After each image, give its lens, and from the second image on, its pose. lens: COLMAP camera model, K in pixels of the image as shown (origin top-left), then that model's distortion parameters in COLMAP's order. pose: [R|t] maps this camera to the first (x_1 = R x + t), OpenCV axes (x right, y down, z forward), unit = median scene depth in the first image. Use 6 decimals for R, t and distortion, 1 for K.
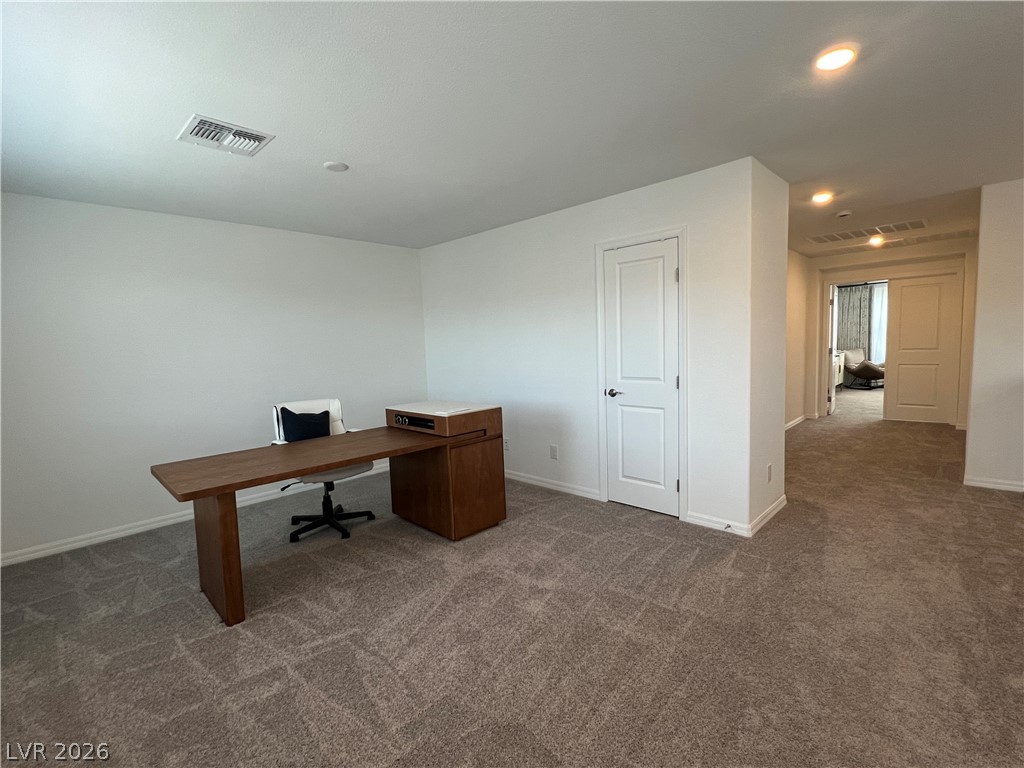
lens RADIAL K [[475.9, 0, 512.2], [0, 475.9, 385.9], [0, 0, 1]] dist [-0.000338, -0.000159]
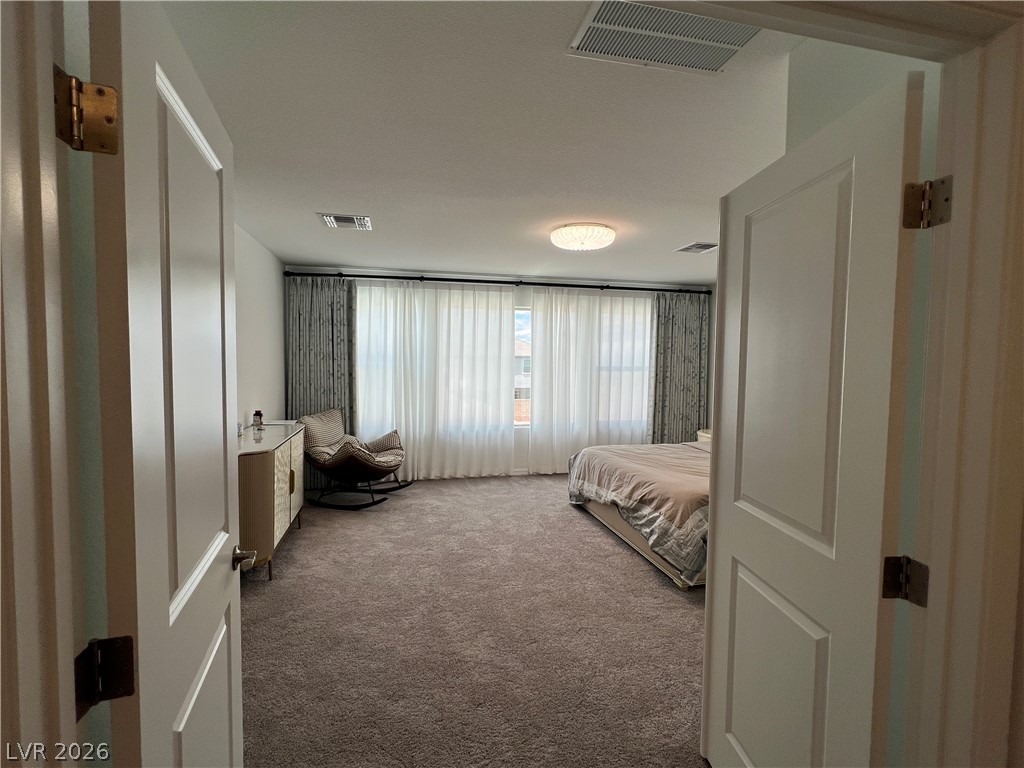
lens RADIAL K [[475.9, 0, 511.1], [0, 475.9, 384.6], [0, 0, 1]] dist [-0.000338, -0.000159]
pose [[0.538507, 0.004251, 0.842610, 0.432211], [0.050236, 0.998047, -0.037140, -0.077520], [-0.841122, 0.062330, 0.537241, 0.604677]]
